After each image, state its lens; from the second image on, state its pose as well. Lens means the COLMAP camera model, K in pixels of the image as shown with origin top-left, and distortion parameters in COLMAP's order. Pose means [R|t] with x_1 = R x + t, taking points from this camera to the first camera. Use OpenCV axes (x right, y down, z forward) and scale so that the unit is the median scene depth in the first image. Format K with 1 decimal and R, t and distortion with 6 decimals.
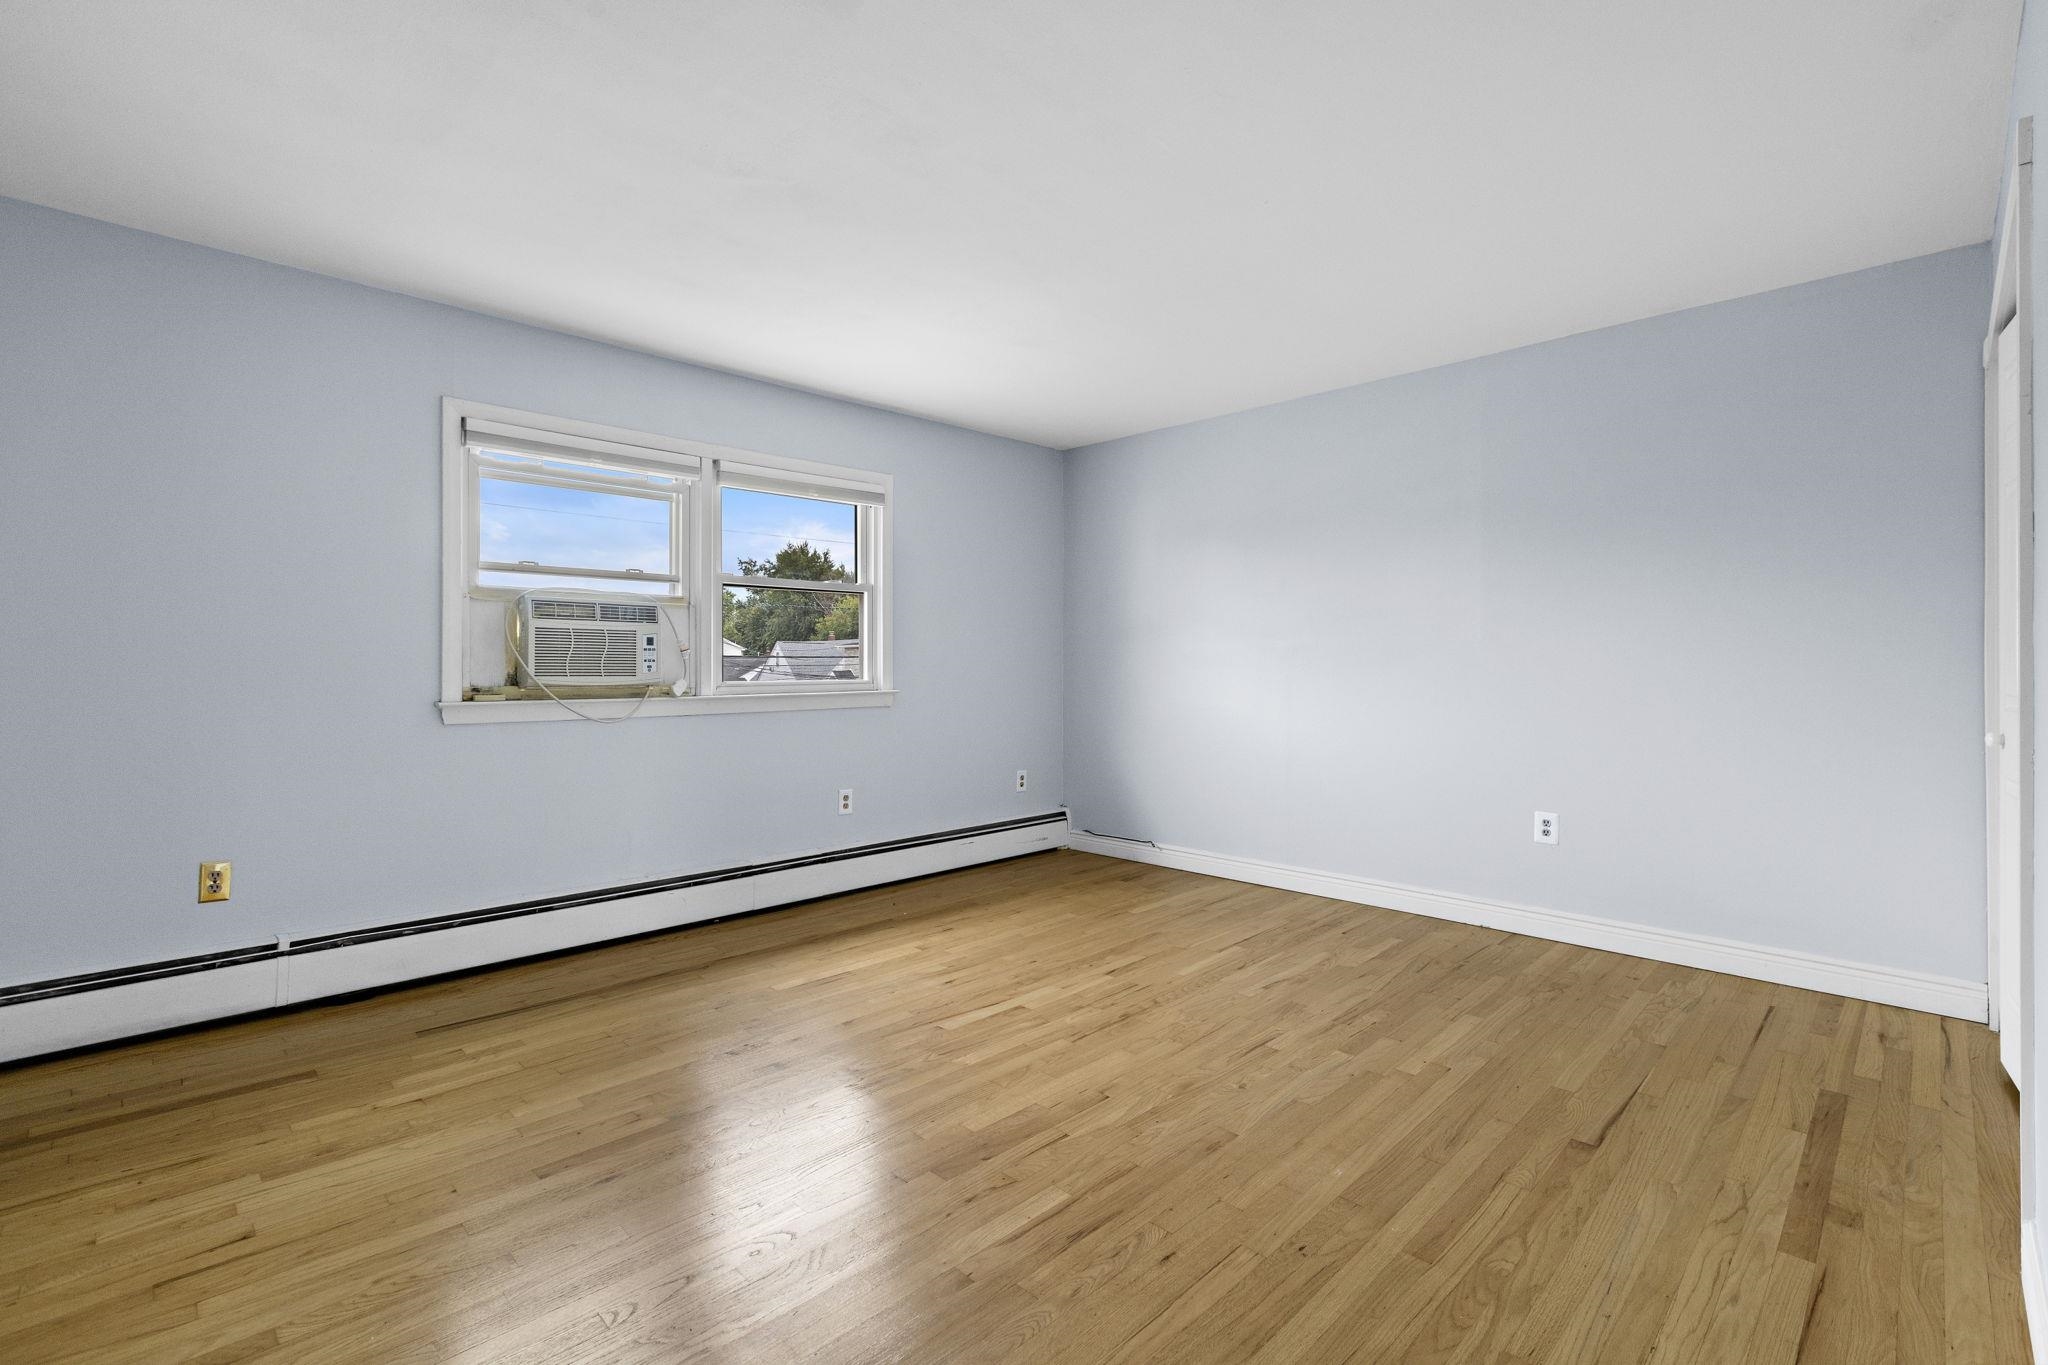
lens RADIAL K [[911.8, 0, 1028.5], [0, 911.8, 675.5], [0, 0, 1]] dist [-0.000843, 0.000617]
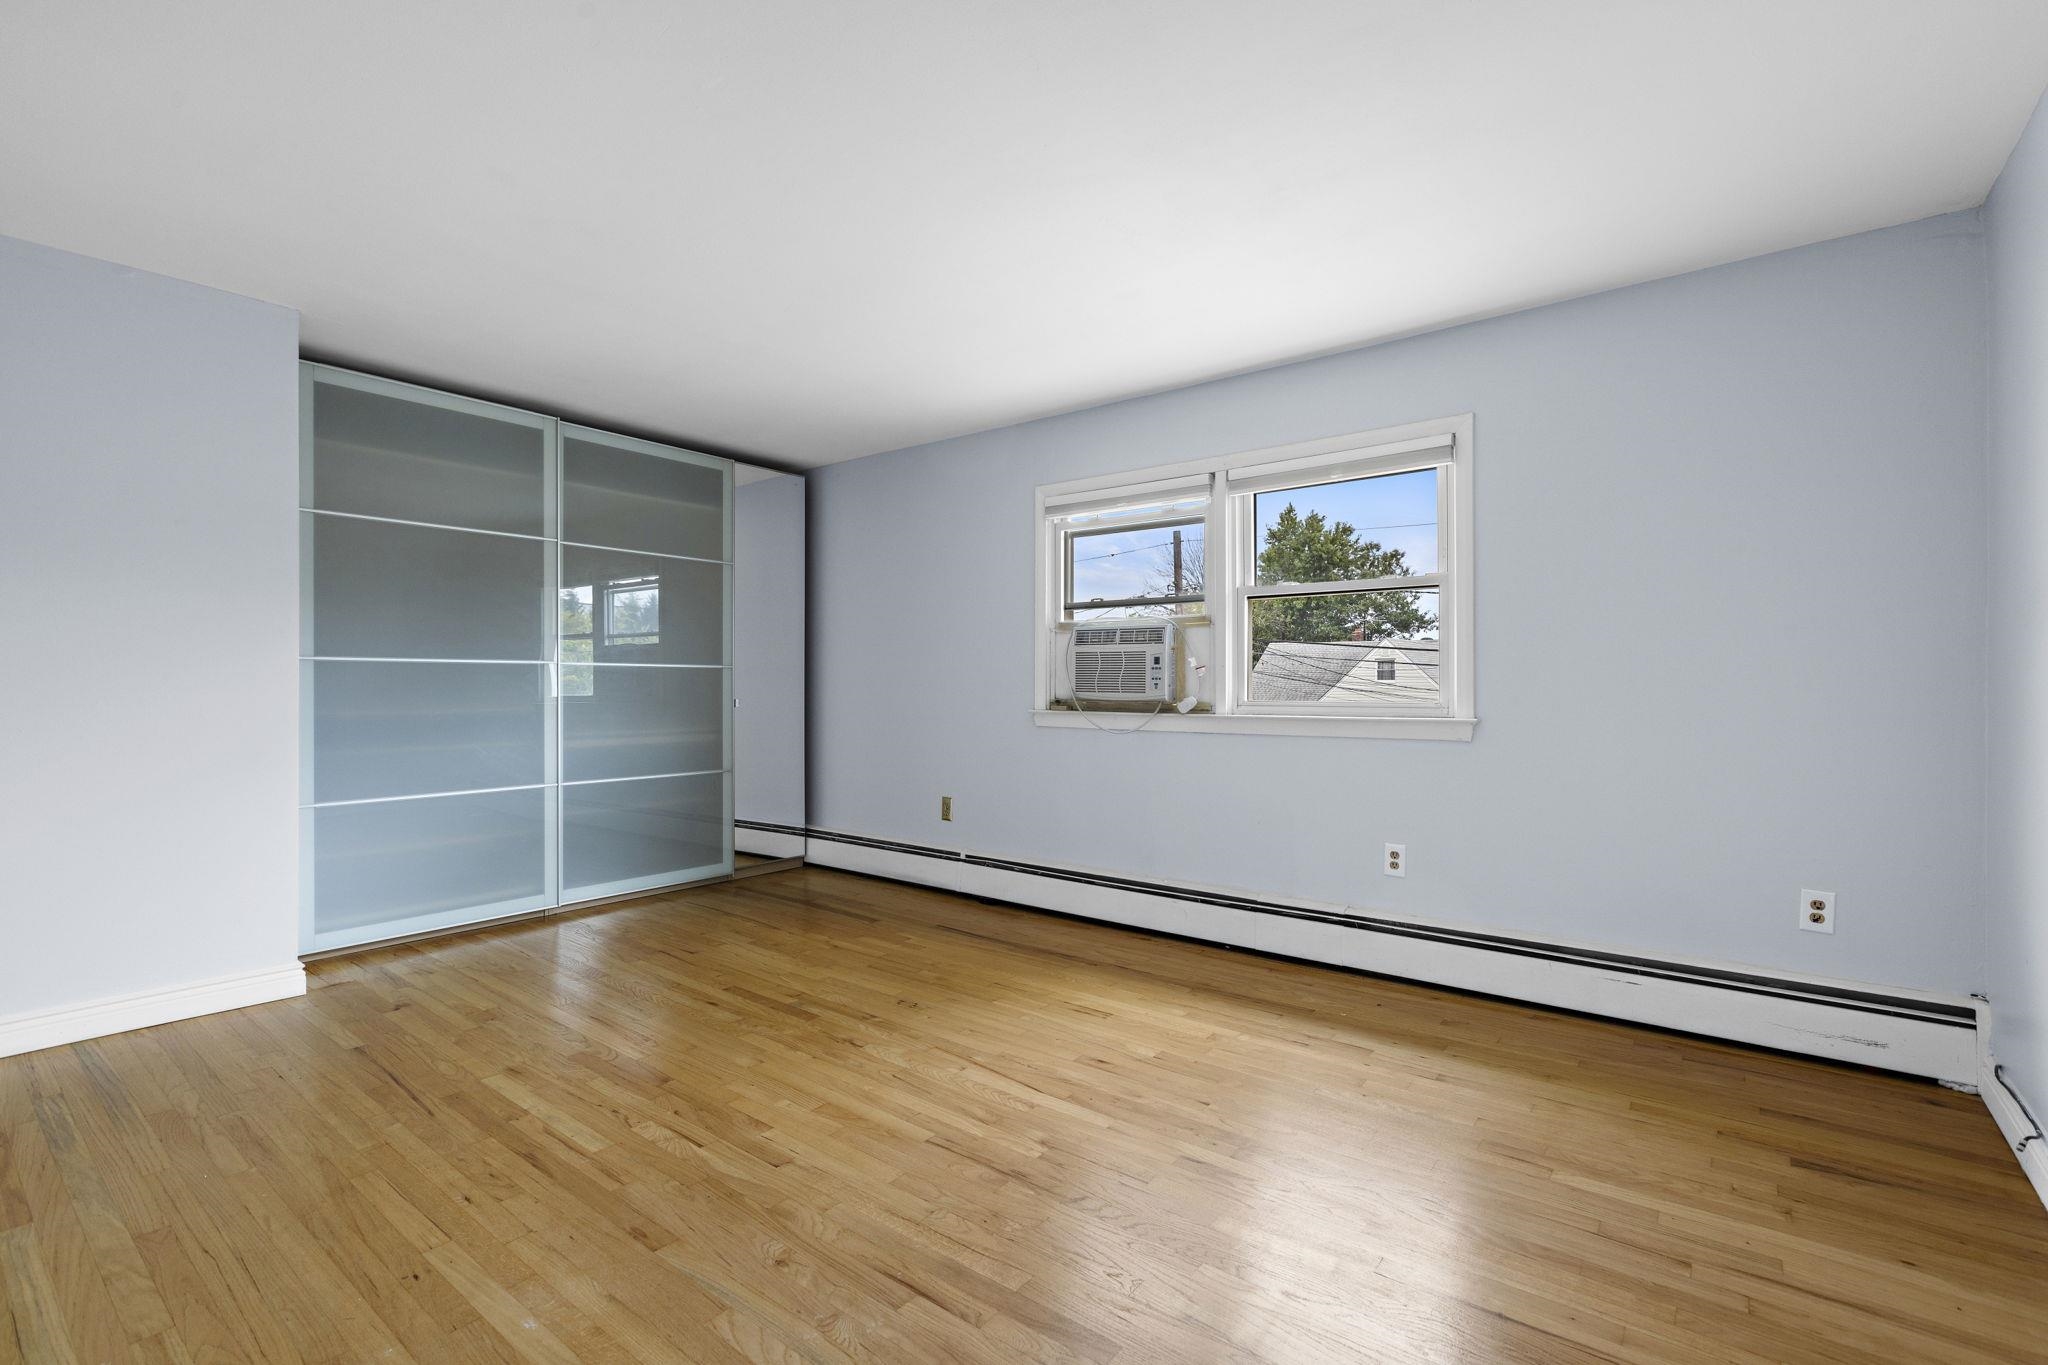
lens RADIAL K [[911.8, 0, 1030.8], [0, 911.8, 693.2], [0, 0, 1]] dist [-0.000843, 0.000617]
pose [[0.129554, 0.011760, -0.991503, 0.669576], [-0.014162, 0.999850, 0.010008, -0.008054], [0.991471, 0.012745, 0.129701, 0.755523]]
